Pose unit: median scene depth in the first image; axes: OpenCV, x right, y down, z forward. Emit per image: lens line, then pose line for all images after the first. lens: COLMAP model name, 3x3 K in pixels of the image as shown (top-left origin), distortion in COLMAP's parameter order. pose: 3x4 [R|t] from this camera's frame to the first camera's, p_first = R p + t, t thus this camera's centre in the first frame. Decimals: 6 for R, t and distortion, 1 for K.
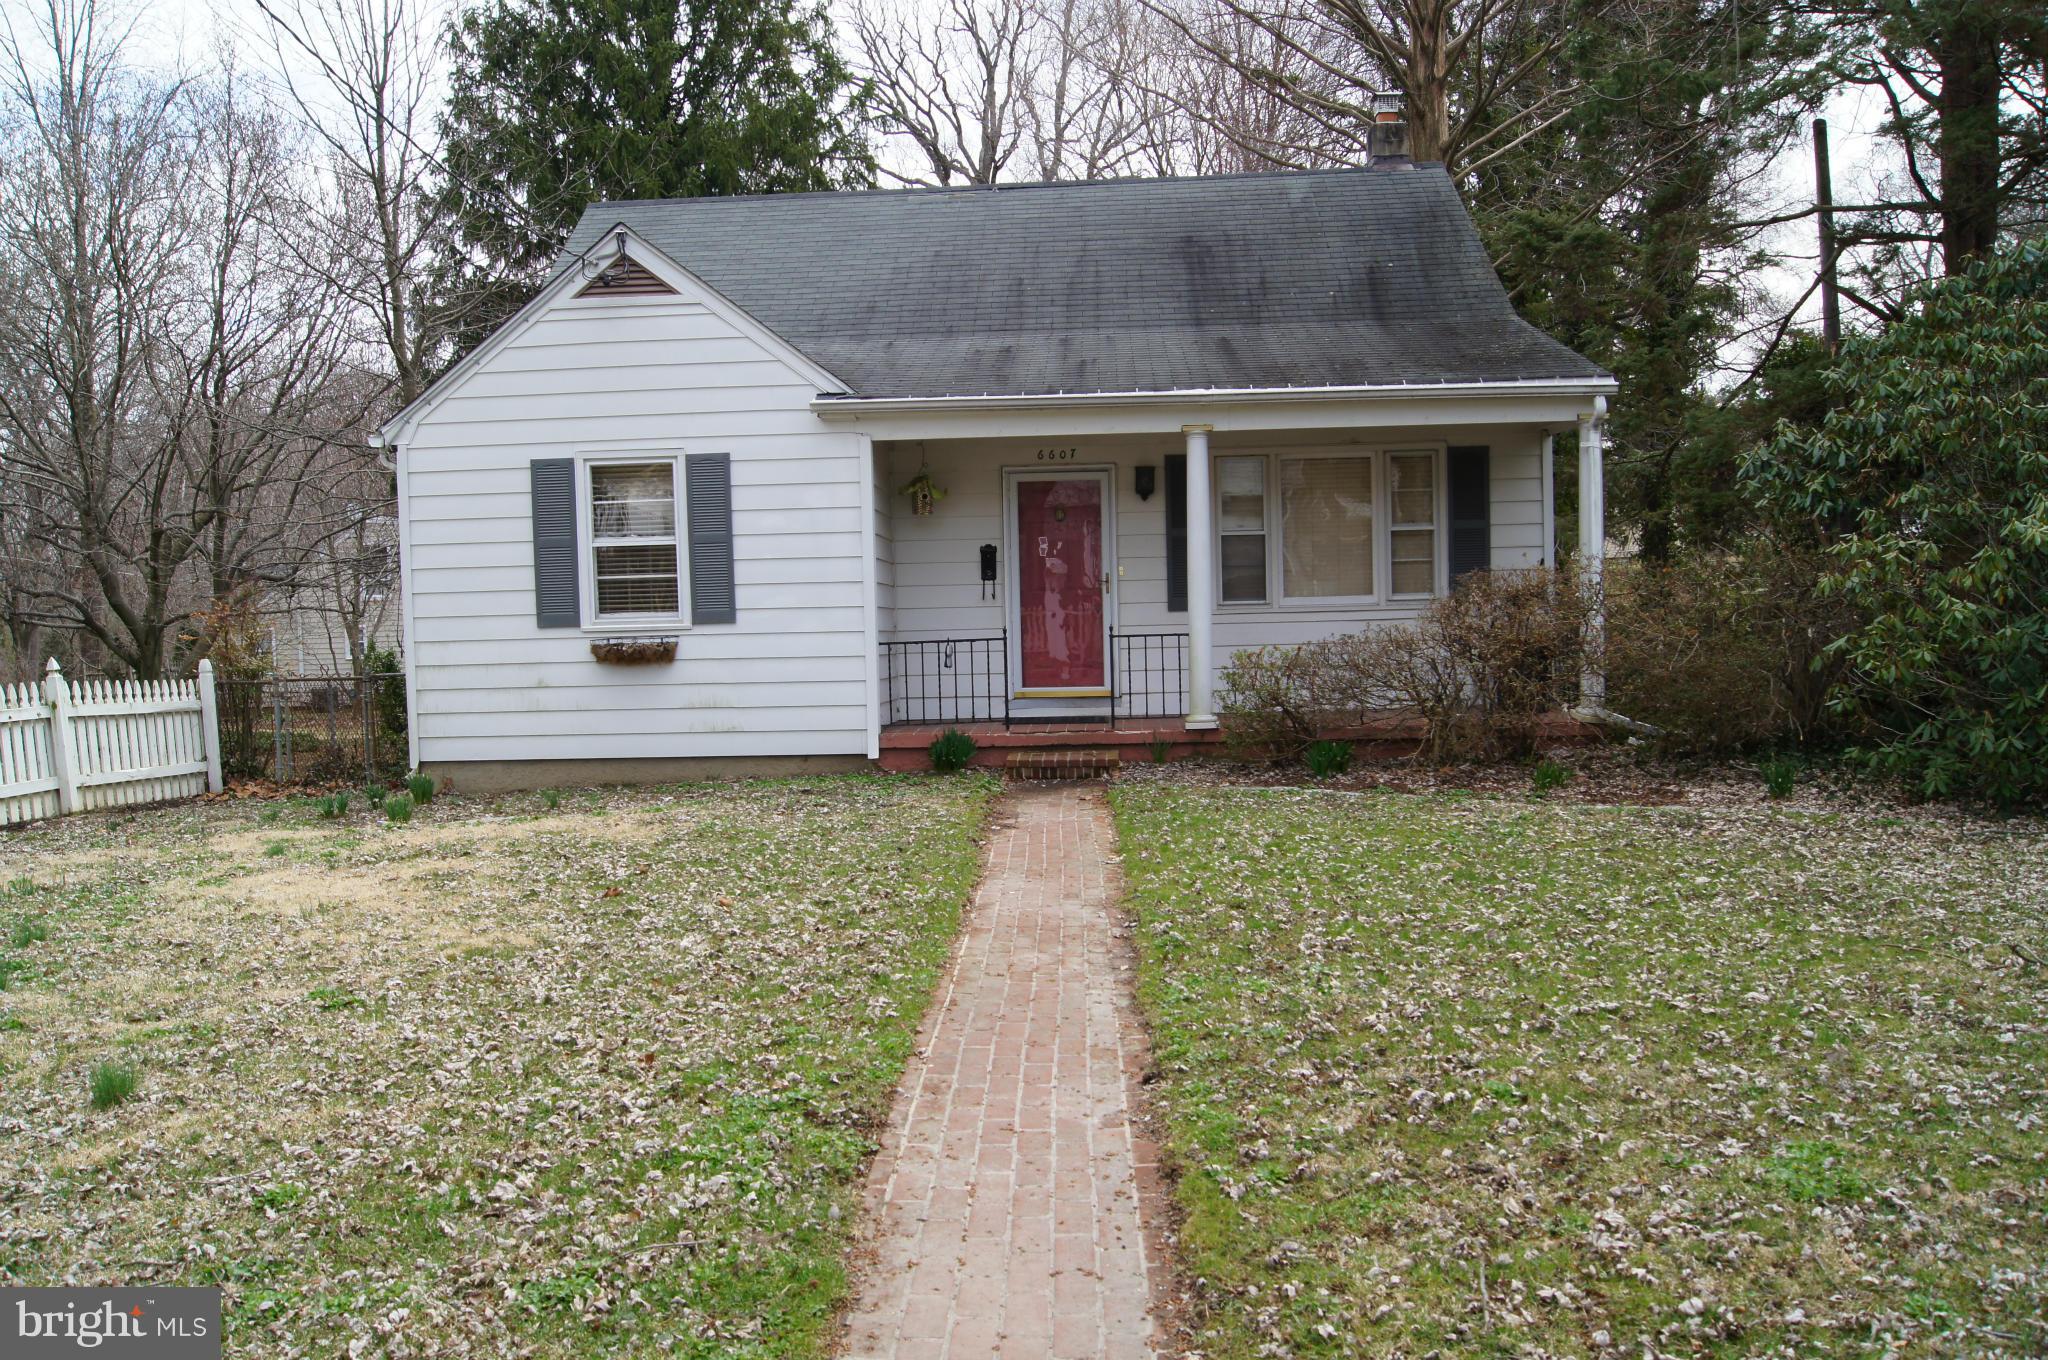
lens RADIAL K [[1567.4, 0, 1010.1], [0, 1567.4, 677.5], [0, 0, 1]] dist [-0.083834, 0.007826]
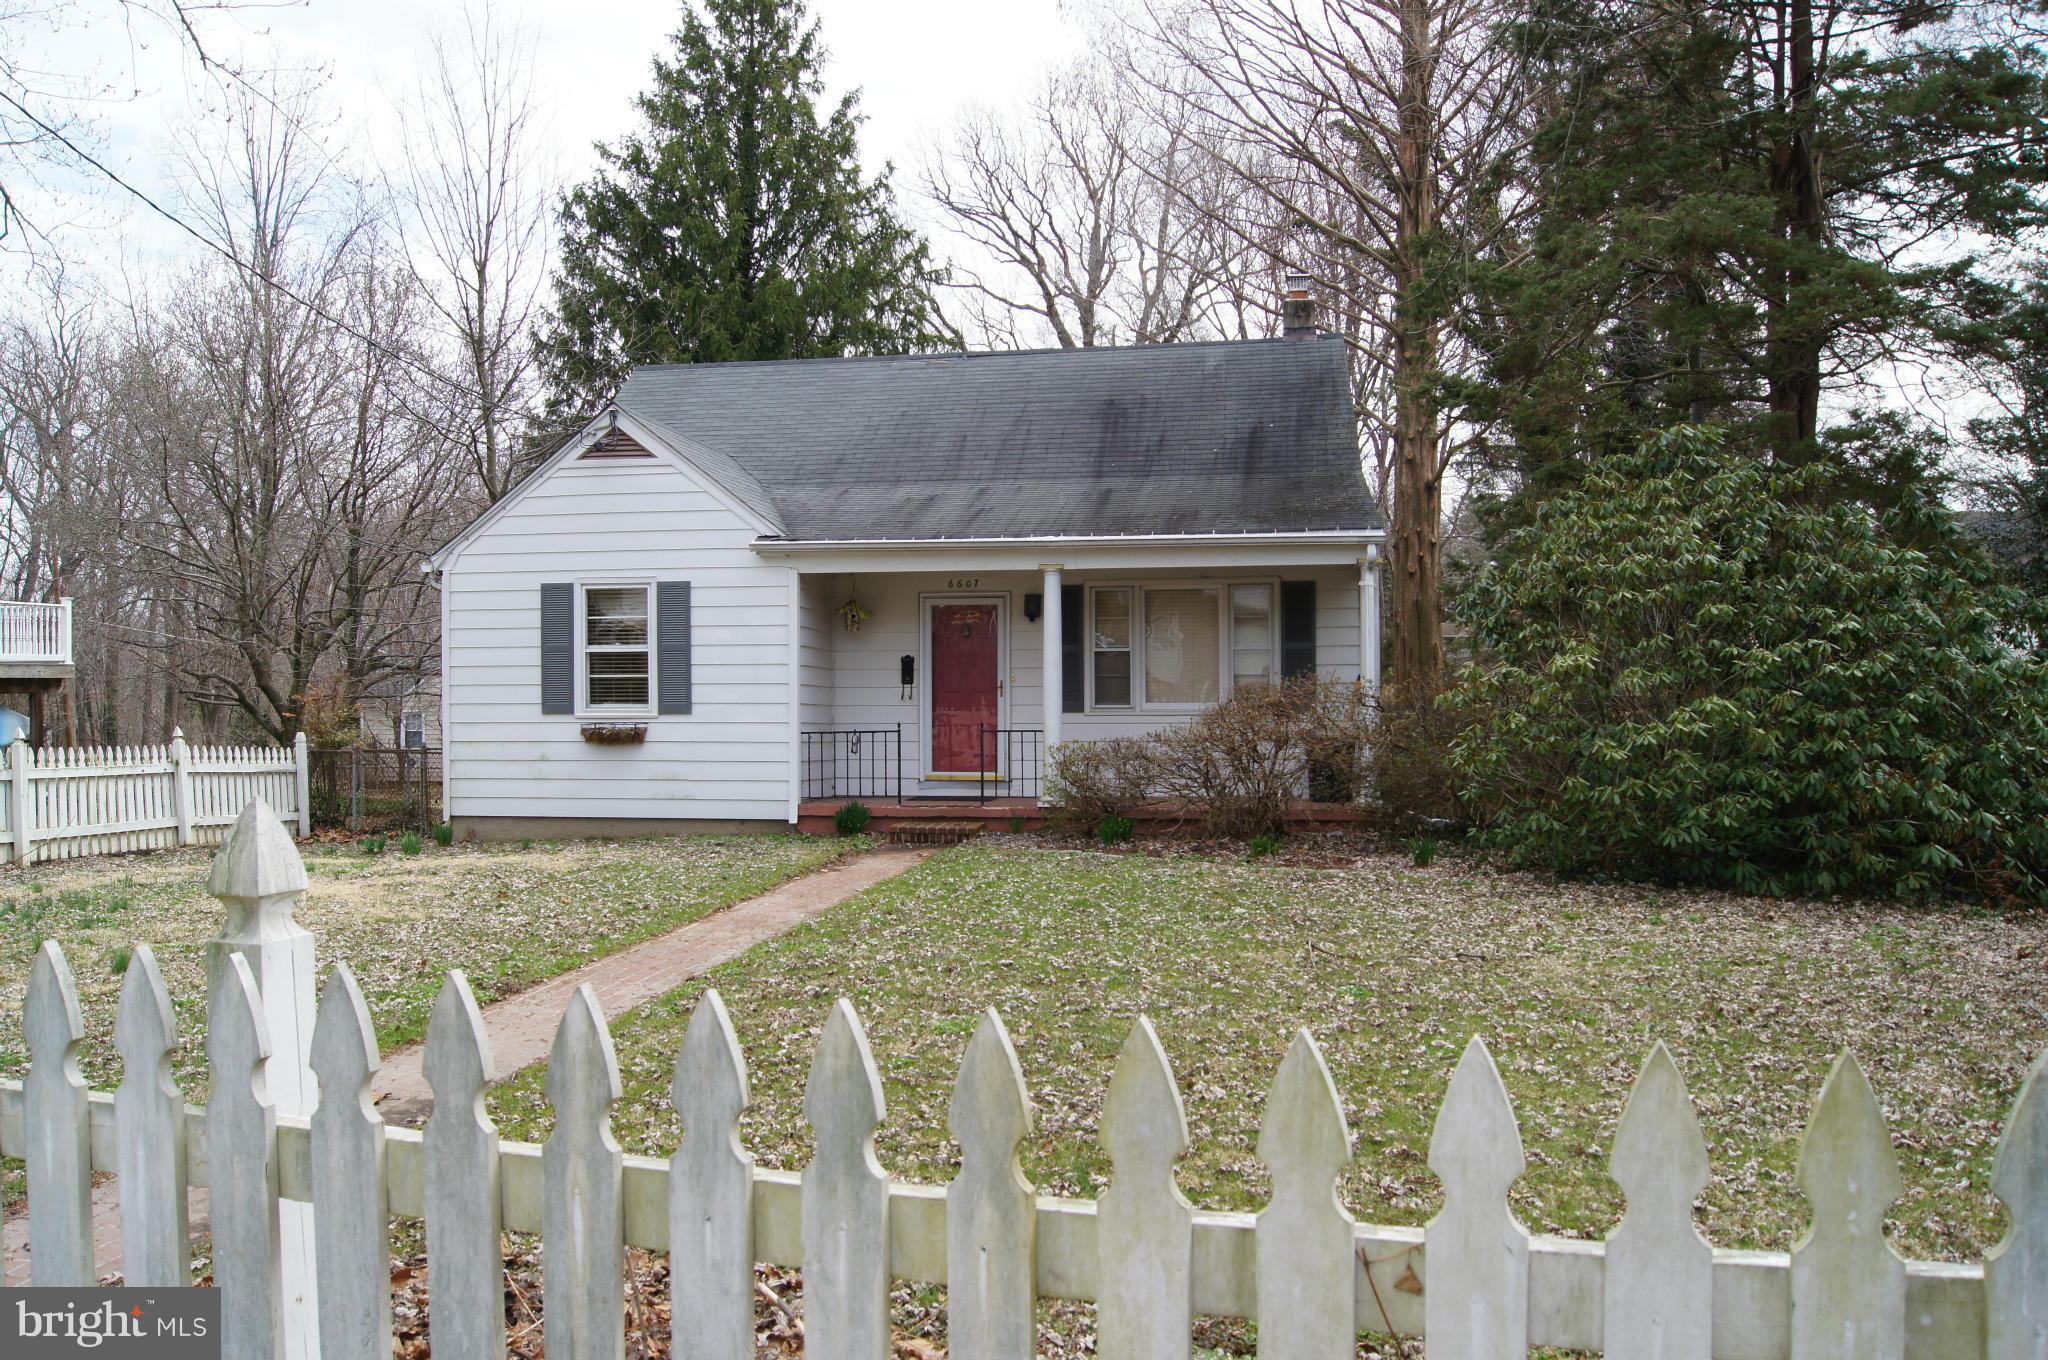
lens RADIAL K [[1567.4, 0, 1028.7], [0, 1567.4, 688.5], [0, 0, 1]] dist [-0.083834, 0.007826]
pose [[0.995284, 0.020177, -0.094879, 0.217109], [-0.025445, 0.998181, -0.054652, 0.006945], [0.093604, 0.056809, 0.993987, -0.239808]]
